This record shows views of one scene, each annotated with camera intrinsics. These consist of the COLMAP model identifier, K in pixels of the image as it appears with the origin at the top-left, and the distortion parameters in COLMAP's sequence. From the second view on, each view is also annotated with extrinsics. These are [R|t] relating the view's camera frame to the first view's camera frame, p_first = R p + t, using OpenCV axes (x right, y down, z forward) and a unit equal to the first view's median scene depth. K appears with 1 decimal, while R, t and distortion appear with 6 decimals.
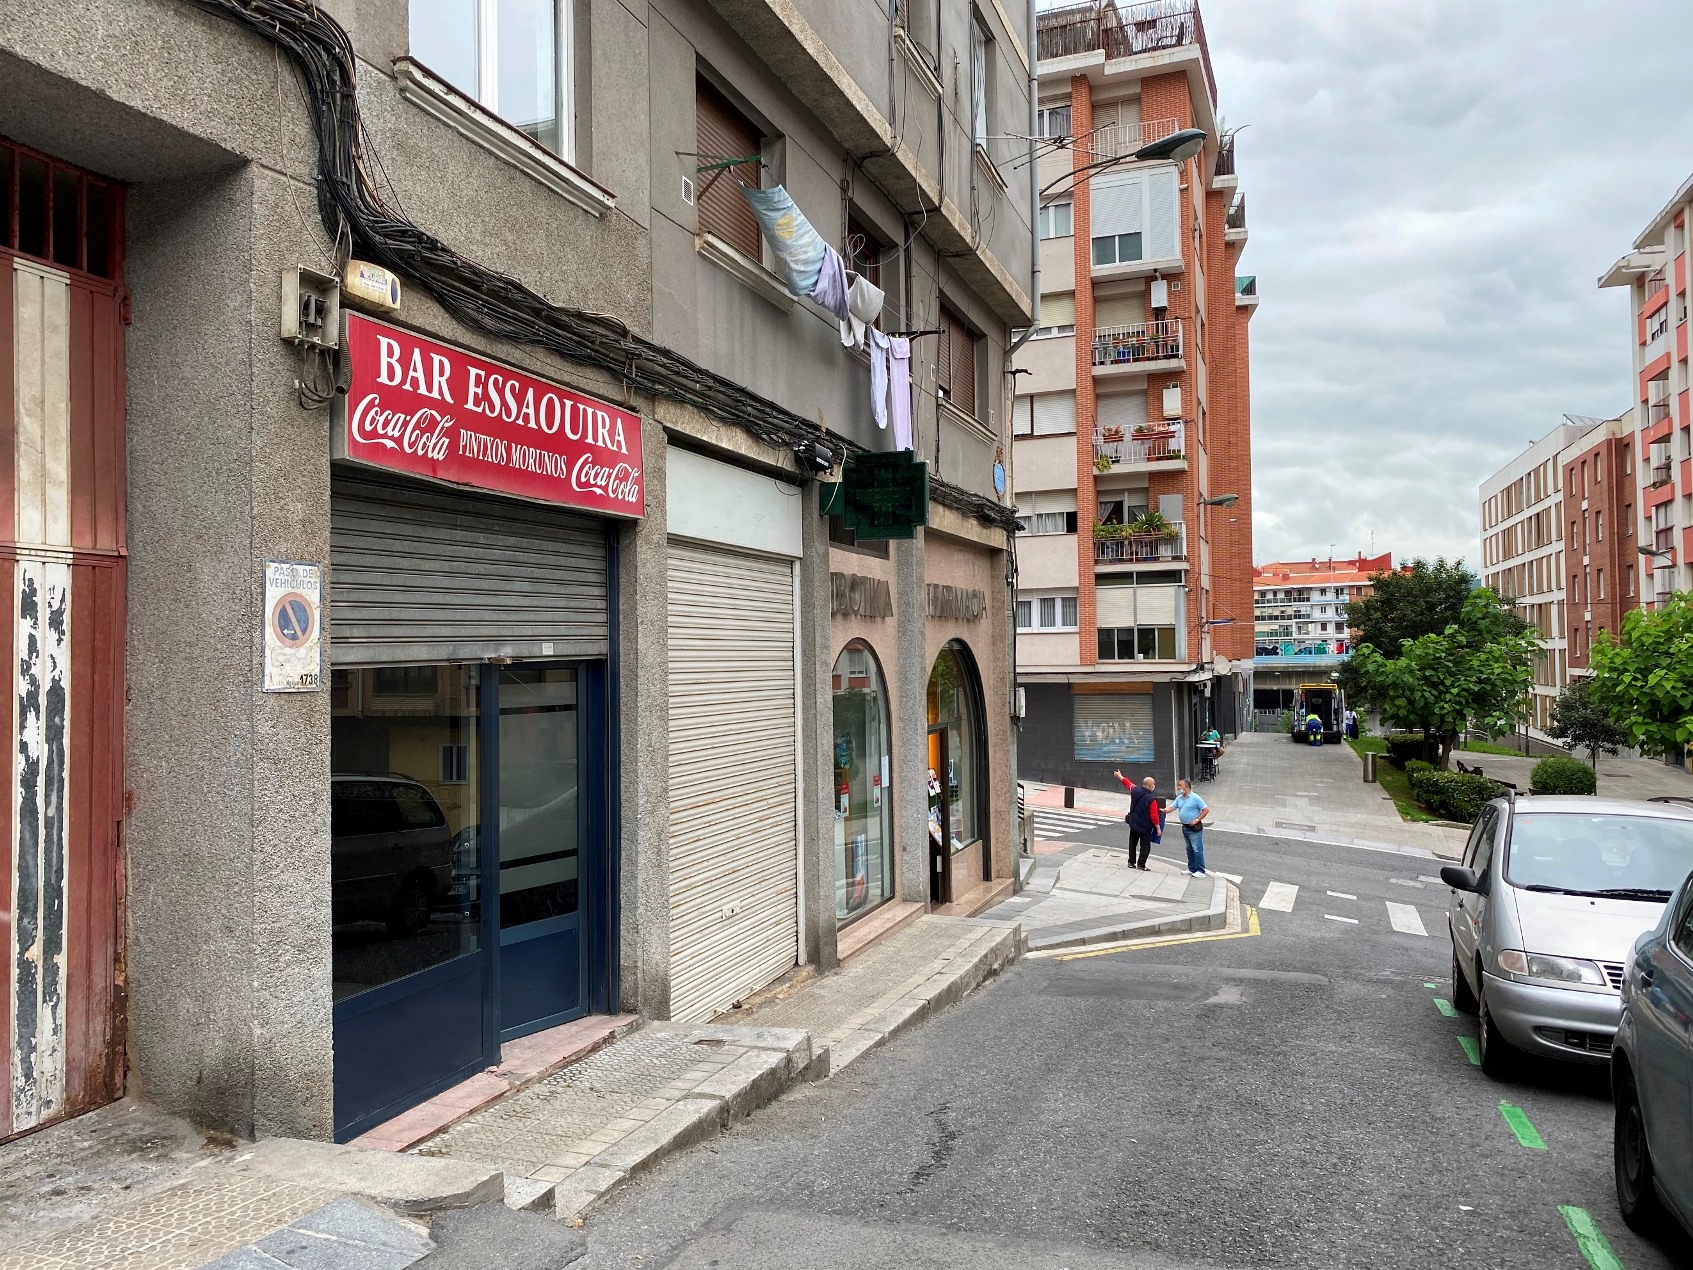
lens RADIAL K [[1308.8, 0, 841.5], [0, 1308.8, 630.8], [0, 0, 1]] dist [0.070556, -0.082192]
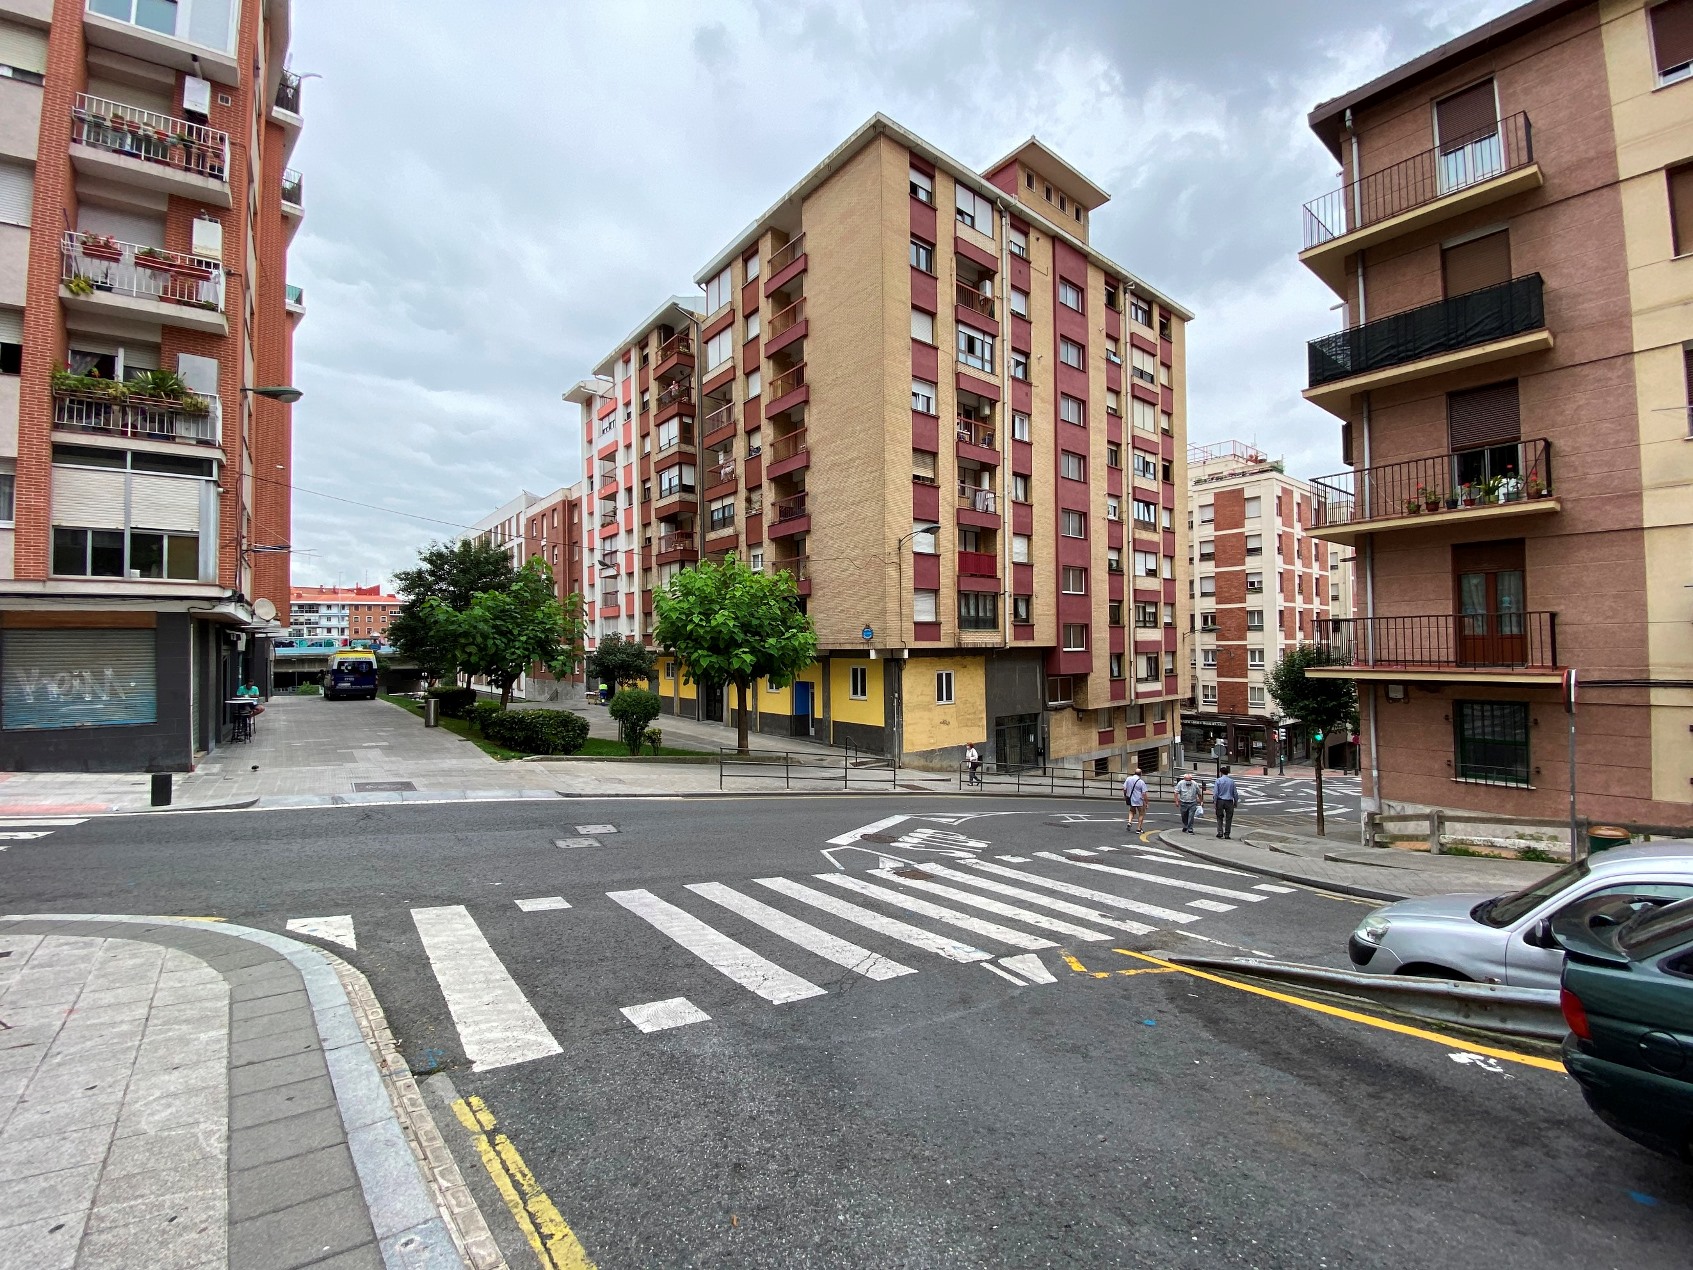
lens RADIAL K [[692.2, 0, 856.5], [0, 692.2, 637.1], [0, 0, 1]] dist [0.022901, -0.021380]
pose [[0.534163, 0.025291, 0.845003, 0.266706], [-0.017085, 0.999671, -0.019120, 0.118285], [-0.845209, -0.004224, 0.534419, 1.037562]]
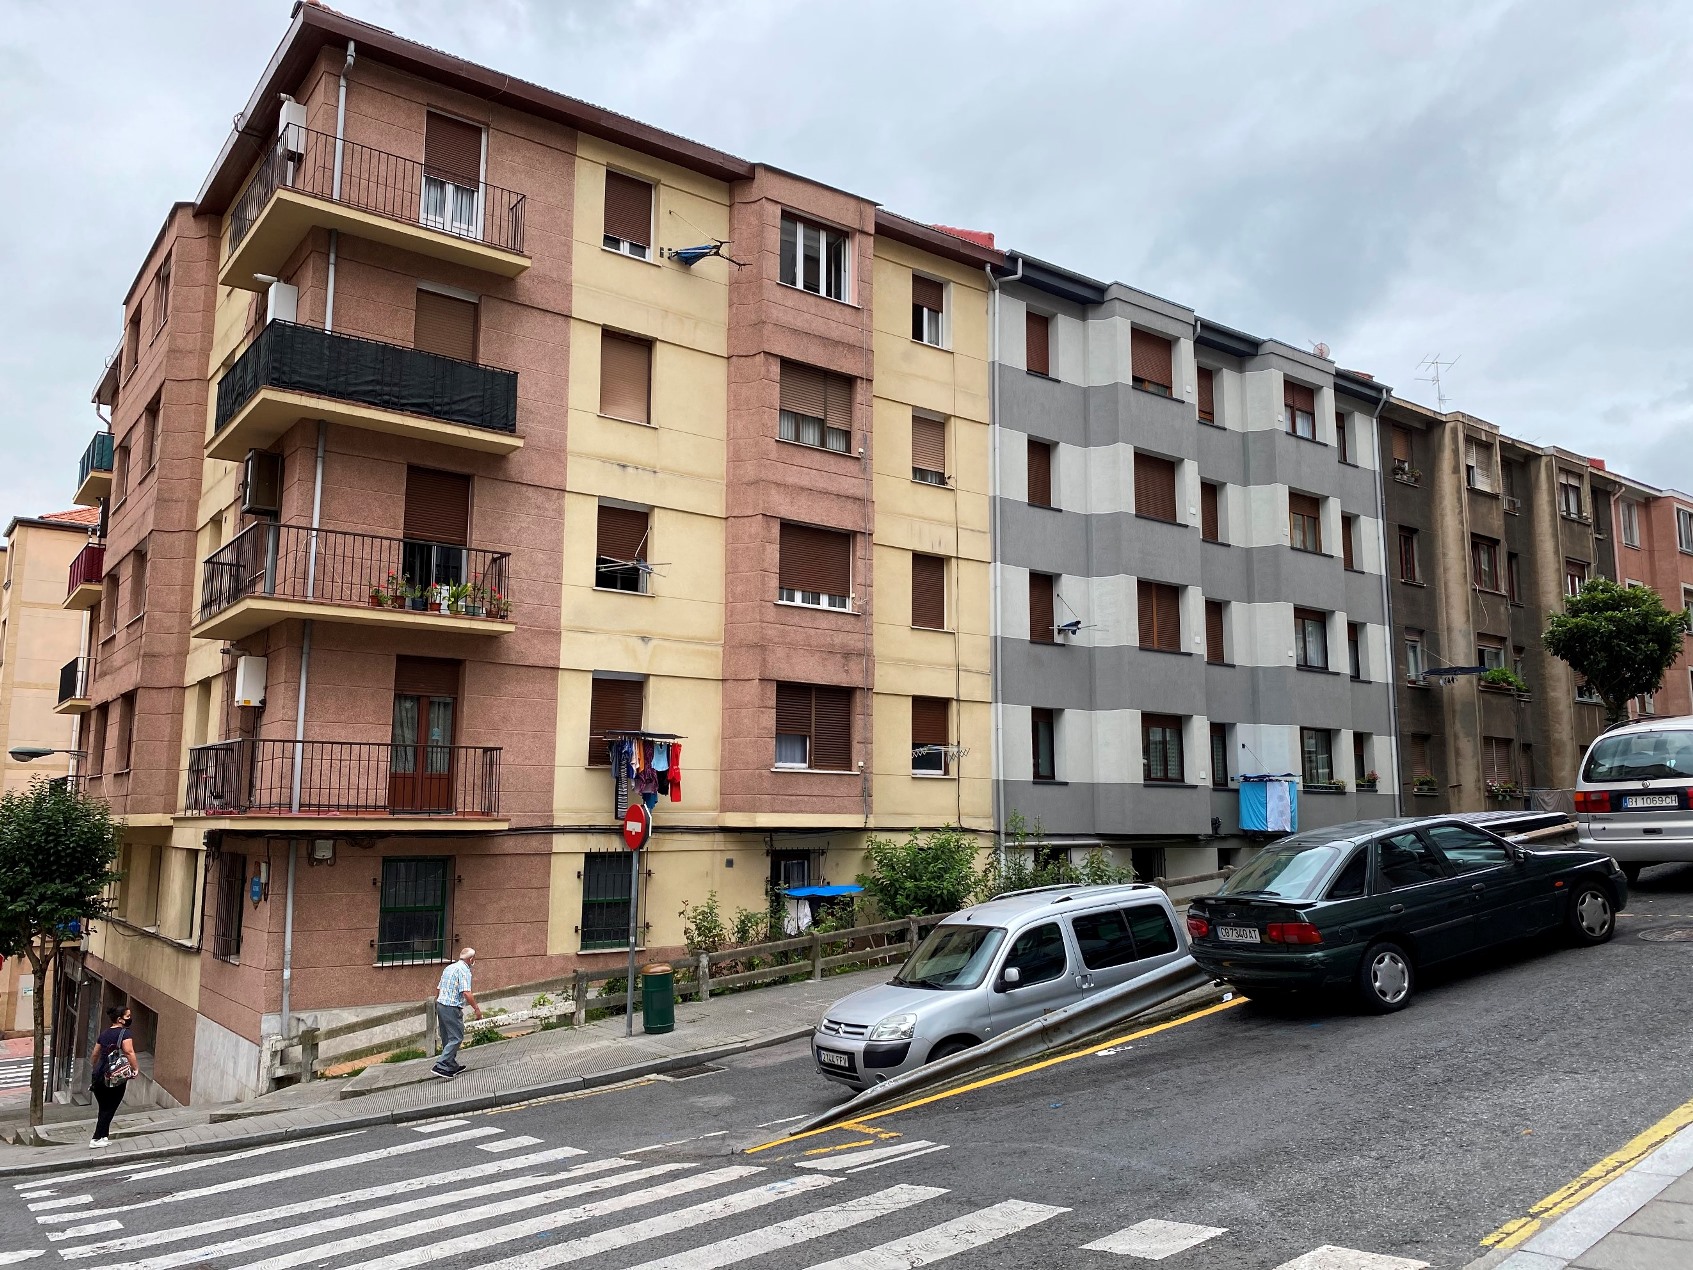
lens RADIAL K [[1292.6, 0, 846.5], [0, 1292.6, 635.0], [0, 0, 1]] dist [0.053409, -0.051095]
pose [[-0.825908, 0.098781, 0.555083, 0.352119], [0.000652, 0.984699, -0.174264, 0.190869], [-0.563804, -0.143565, -0.813335, 1.830080]]
